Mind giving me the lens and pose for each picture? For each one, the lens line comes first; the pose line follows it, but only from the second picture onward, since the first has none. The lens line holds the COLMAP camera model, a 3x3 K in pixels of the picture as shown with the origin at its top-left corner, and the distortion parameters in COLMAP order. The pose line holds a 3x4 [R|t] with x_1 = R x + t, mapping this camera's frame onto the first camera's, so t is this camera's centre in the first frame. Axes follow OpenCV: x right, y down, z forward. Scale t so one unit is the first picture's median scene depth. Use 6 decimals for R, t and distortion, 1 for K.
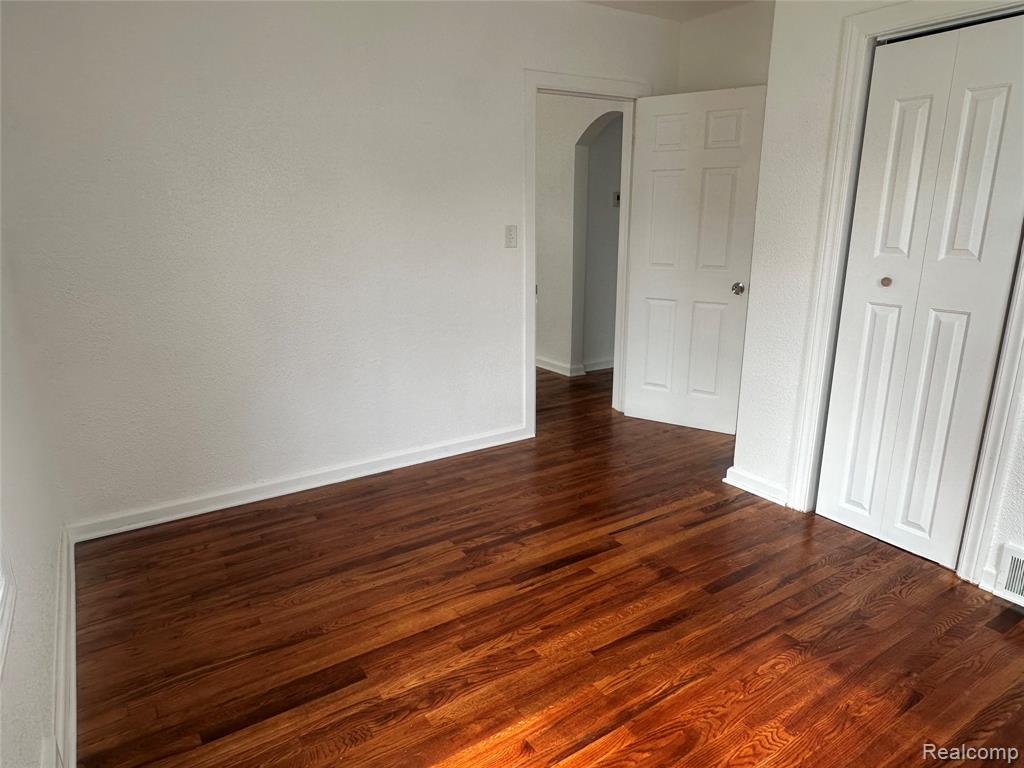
lens RADIAL K [[649.2, 0, 510.1], [0, 649.2, 392.5], [0, 0, 1]] dist [-0.004748, 0.001374]
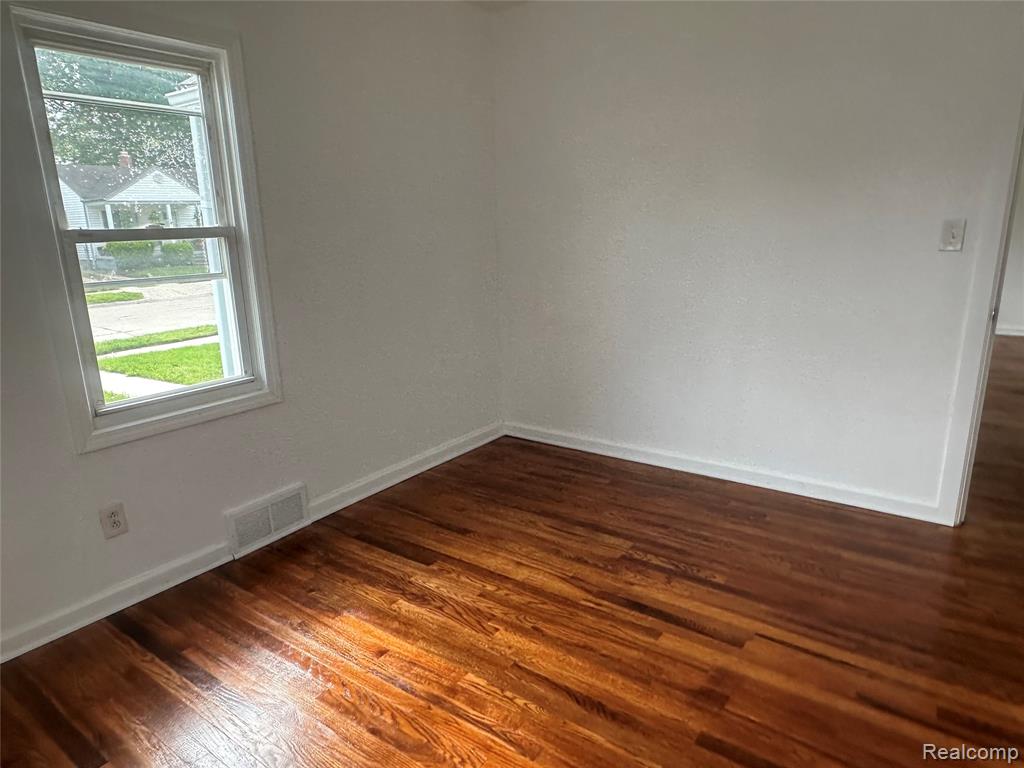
lens RADIAL K [[649.2, 0, 510.1], [0, 649.2, 392.5], [0, 0, 1]] dist [-0.004748, 0.001374]
pose [[0.351344, 0.236992, -0.905755, 0.778883], [-0.224571, 0.960522, 0.164211, -0.128583], [0.908914, 0.145711, 0.390695, 0.471866]]
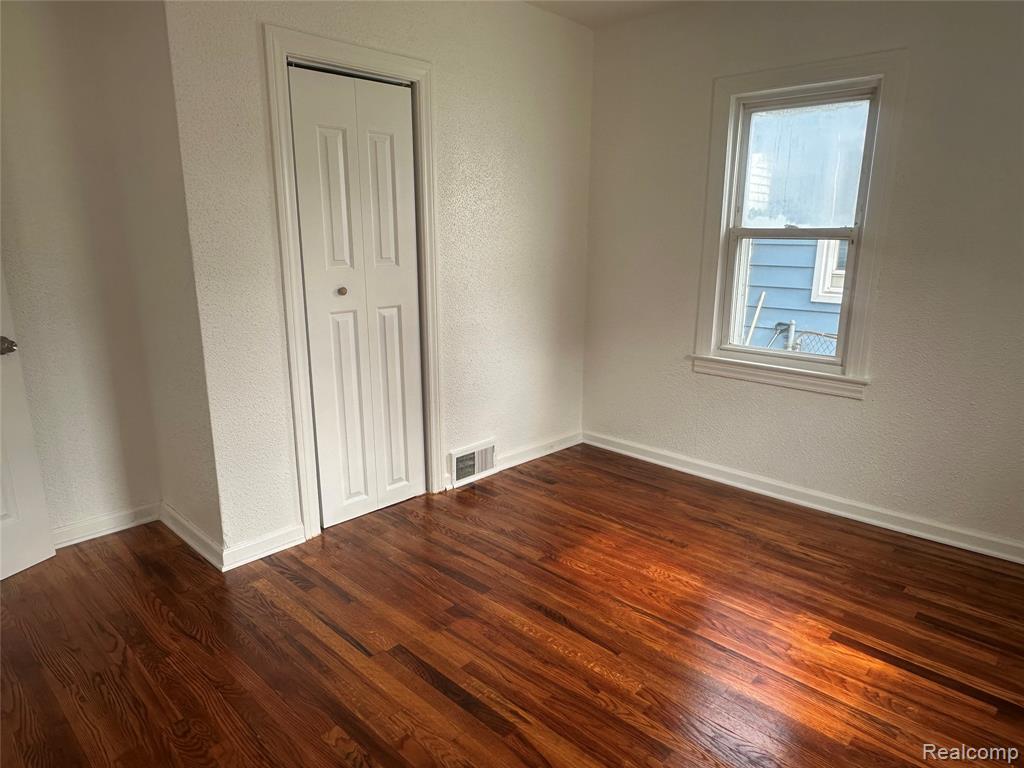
lens RADIAL K [[649.2, 0, 510.1], [0, 649.2, 392.5], [0, 0, 1]] dist [-0.004748, 0.001374]
pose [[-0.228982, -0.232474, 0.945264, -0.605224], [0.258949, 0.921528, 0.289364, -0.274431], [-0.938356, 0.311034, -0.150814, 1.012286]]
